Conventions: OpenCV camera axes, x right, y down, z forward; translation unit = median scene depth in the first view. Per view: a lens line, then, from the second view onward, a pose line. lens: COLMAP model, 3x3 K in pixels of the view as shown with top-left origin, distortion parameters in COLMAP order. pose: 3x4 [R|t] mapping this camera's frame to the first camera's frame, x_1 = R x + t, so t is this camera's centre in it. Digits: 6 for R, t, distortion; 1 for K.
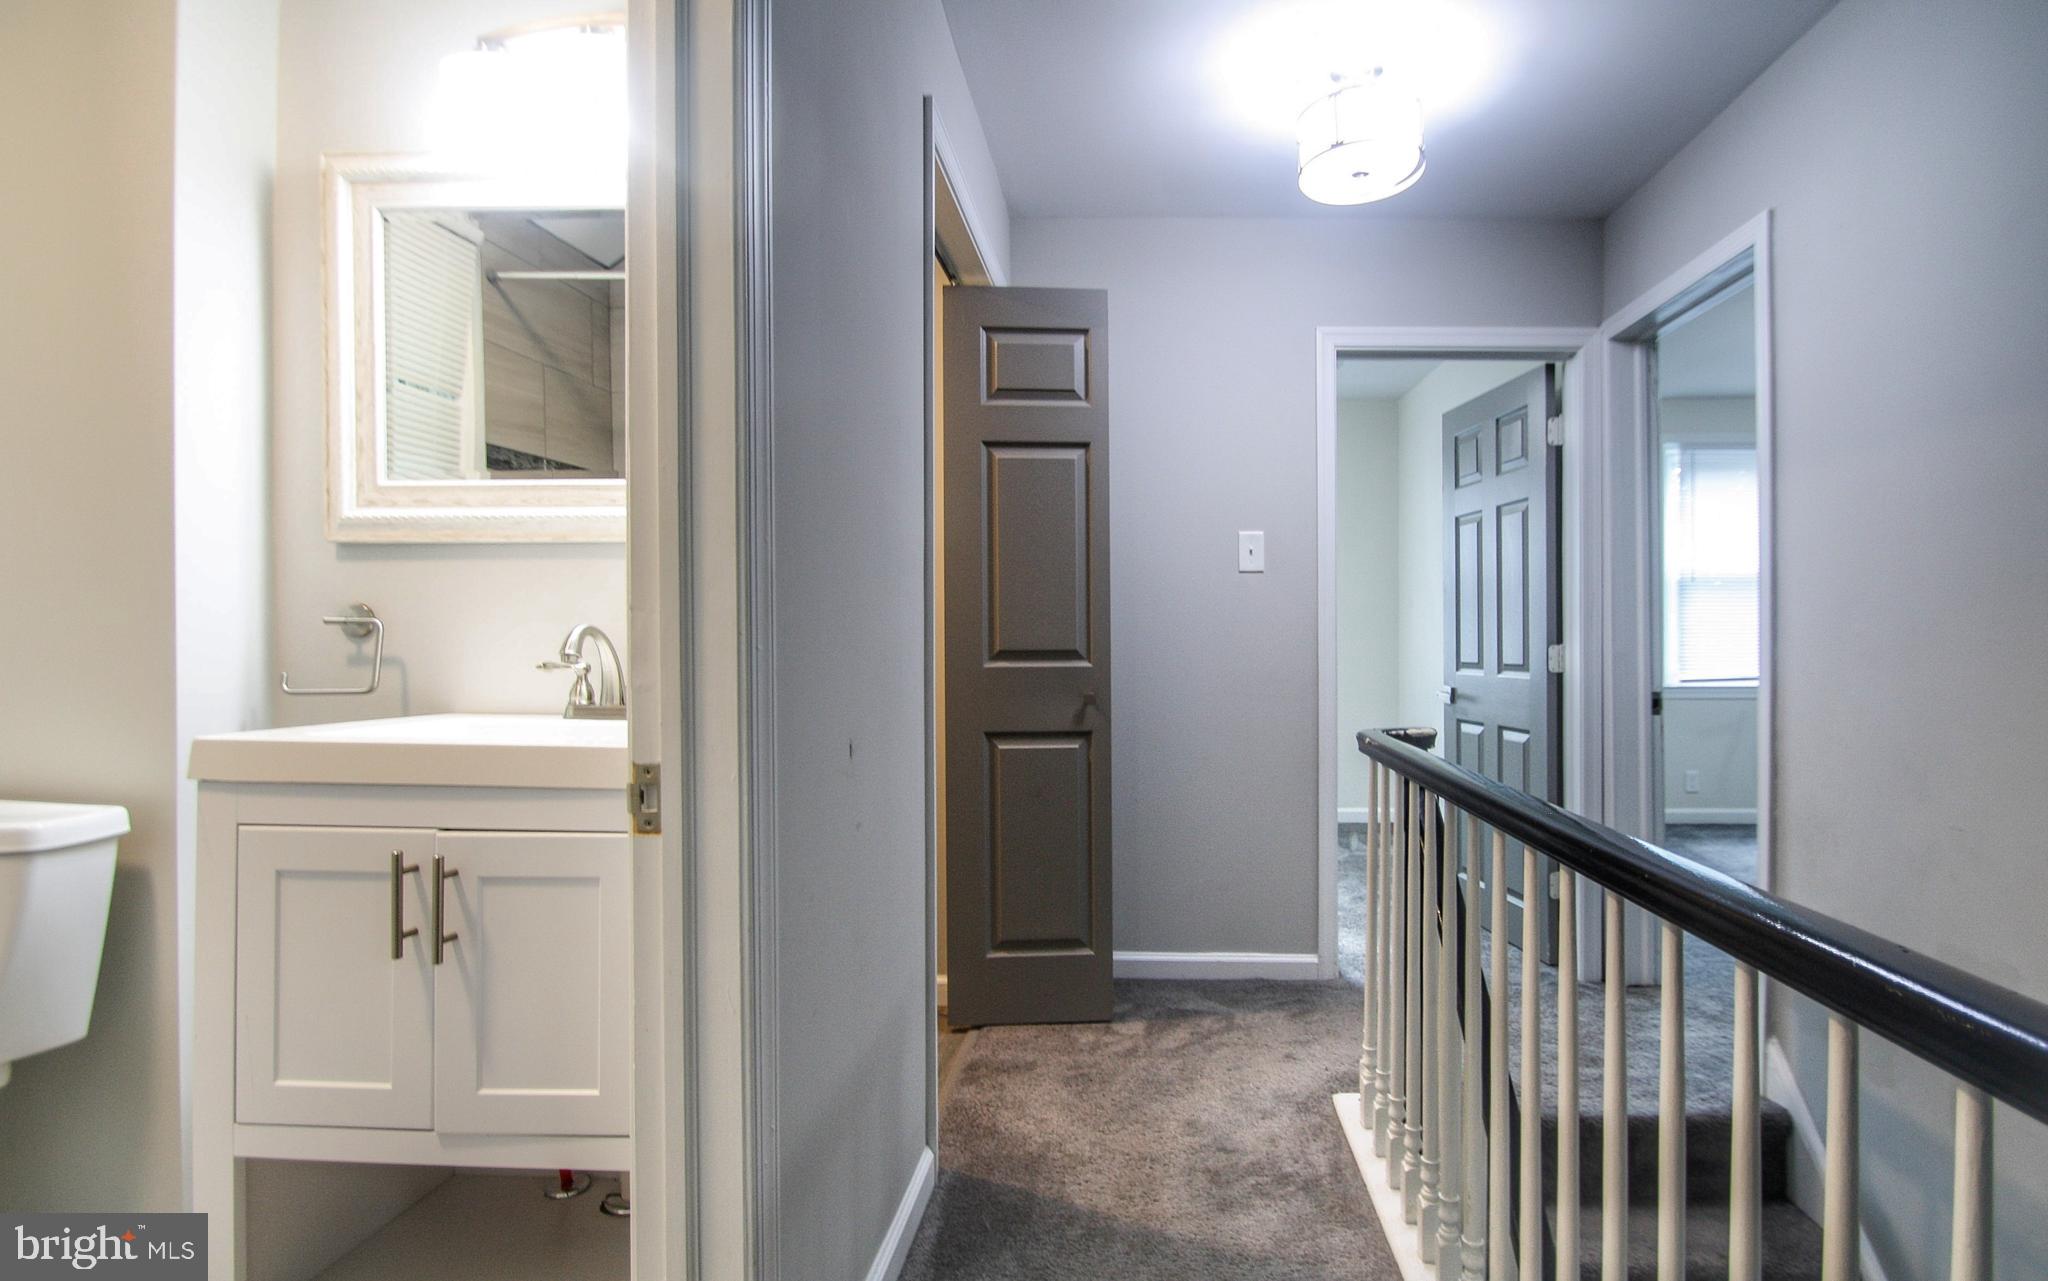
lens RADIAL K [[1029.8, 0, 1109.5], [0, 1029.8, 645.8], [0, 0, 1]] dist [0.022149, -0.019273]
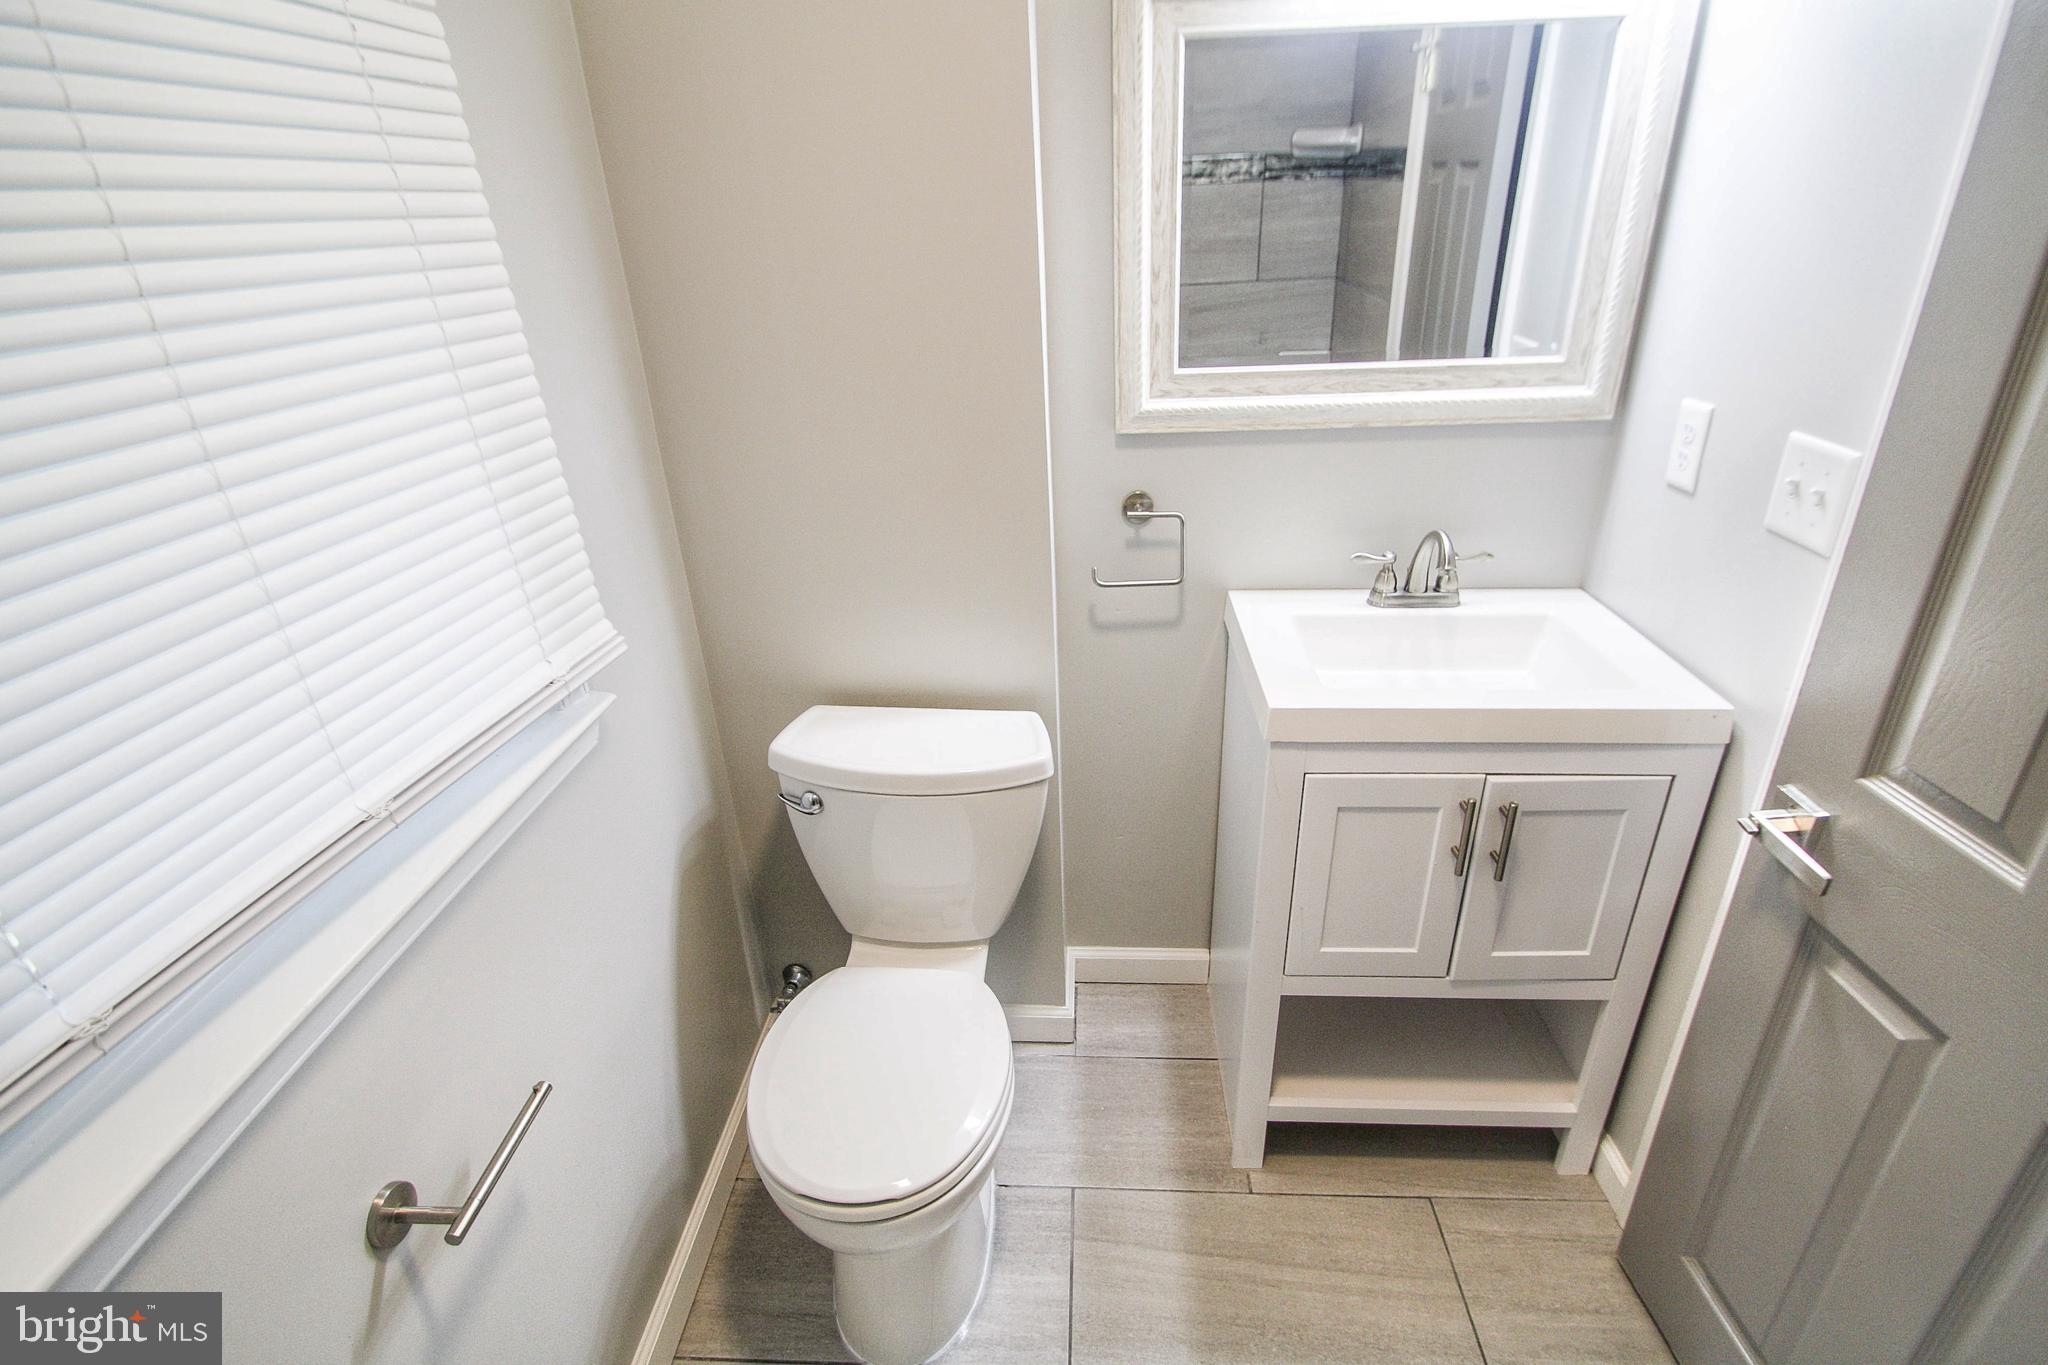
lens RADIAL K [[966.6, 0, 1018.9], [0, 966.6, 703.2], [0, 0, 1]] dist [-0.029539, -0.000285]
pose [[0.998563, -0.026605, -0.046525, -0.817281], [0.044141, 0.900601, 0.432400, -0.274211], [0.030397, -0.433832, 0.900481, 0.045235]]
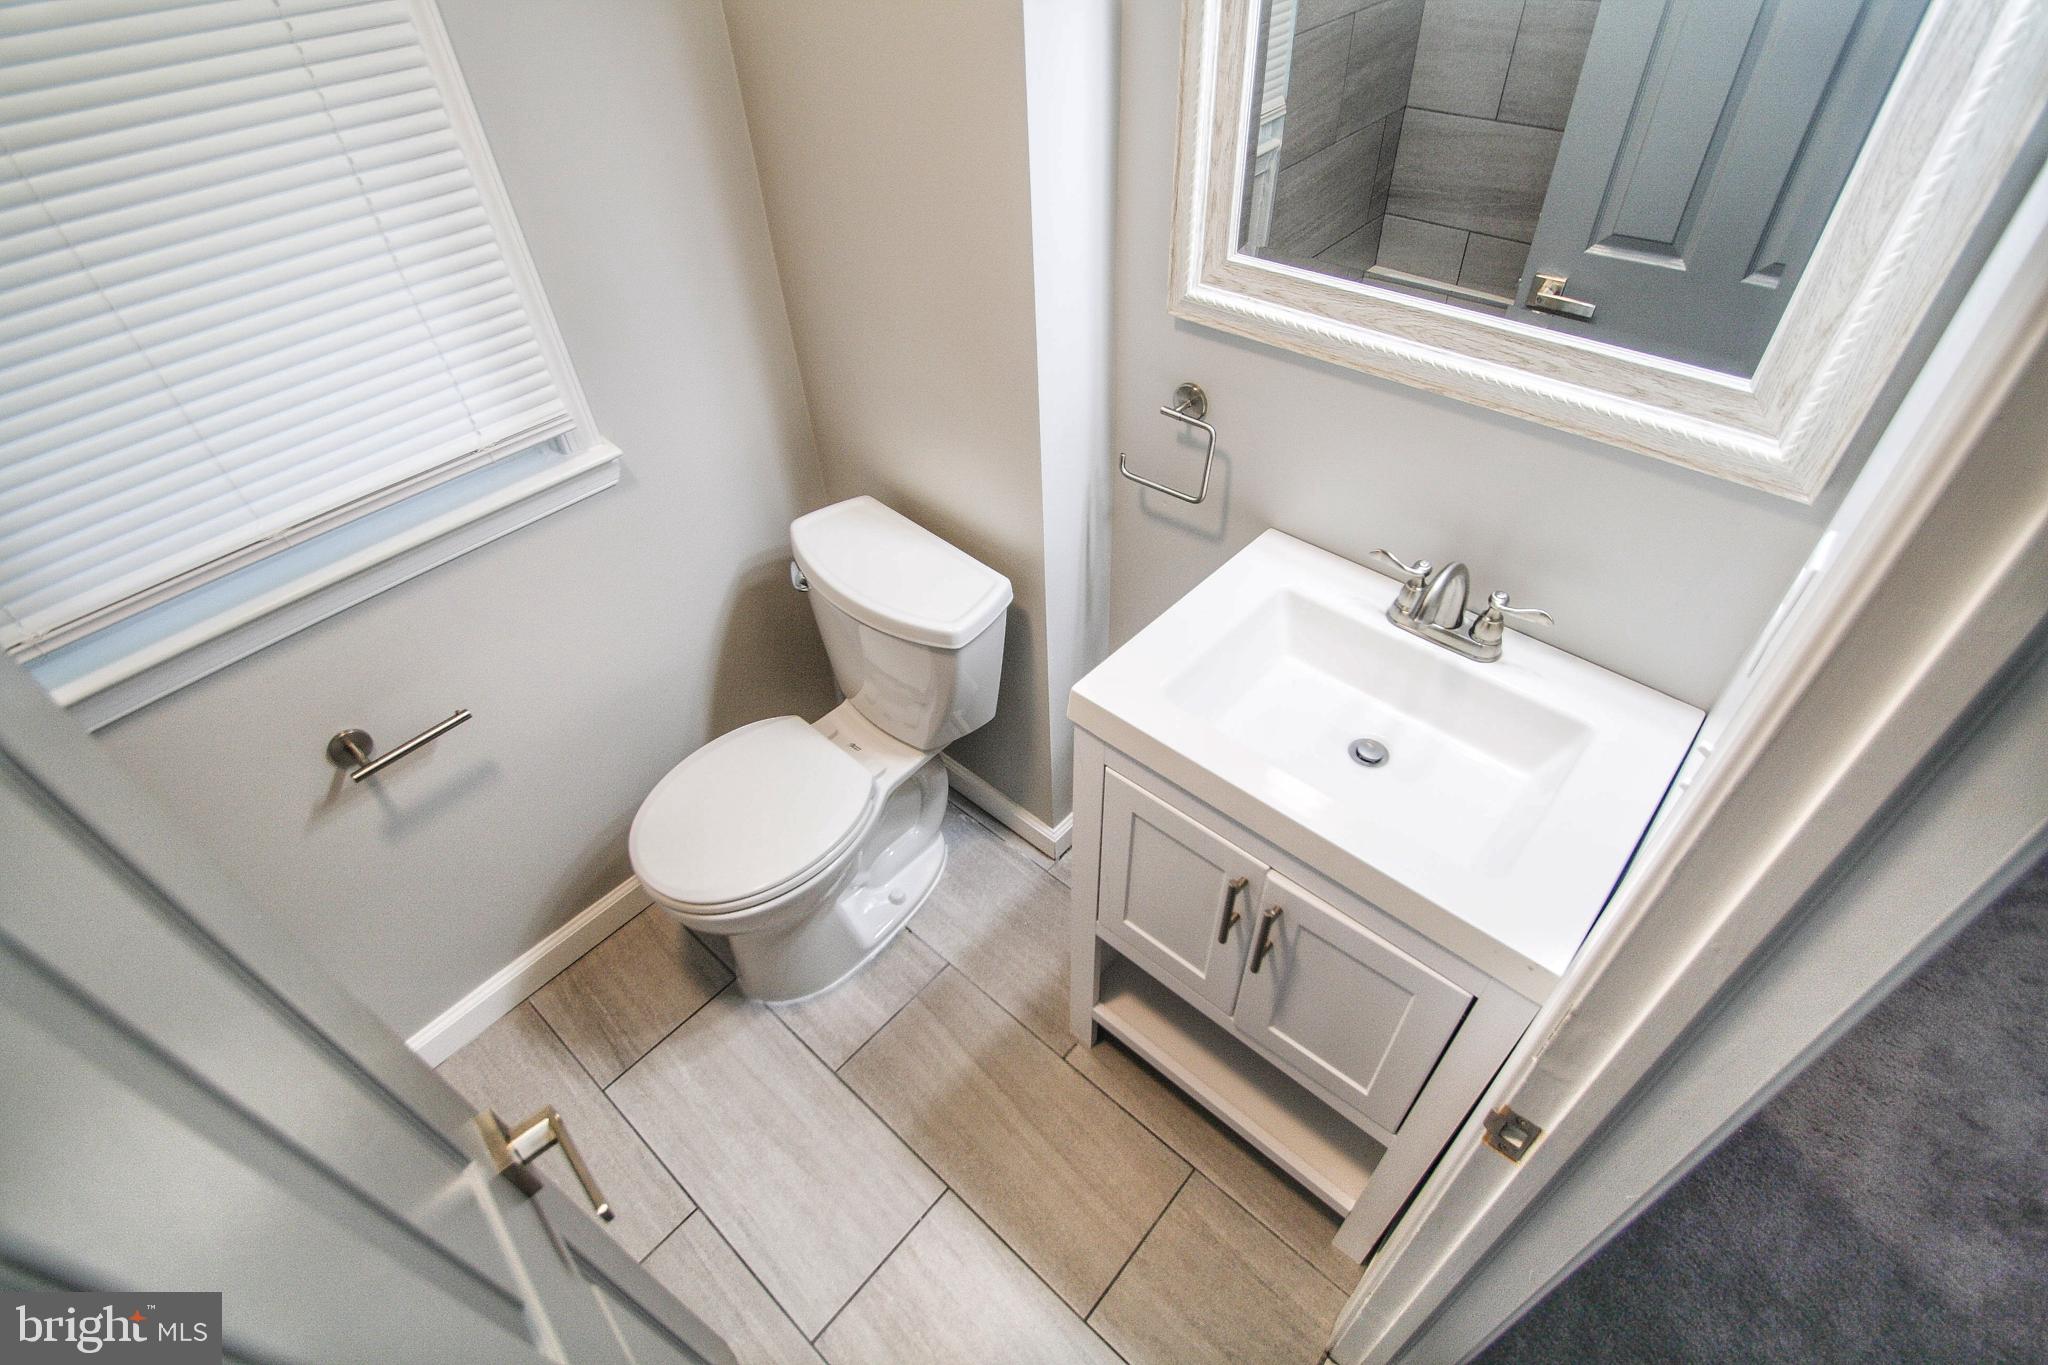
lens RADIAL K [[934.8, 0, 1026.1], [0, 934.8, 694.9], [0, 0, 1]] dist [-0.019973, -0.000980]
pose [[0.764737, 0.421796, -0.487100, -0.340710], [0.038655, 0.724570, 0.688116, -0.406500], [0.643183, -0.545056, 0.537801, 0.343959]]
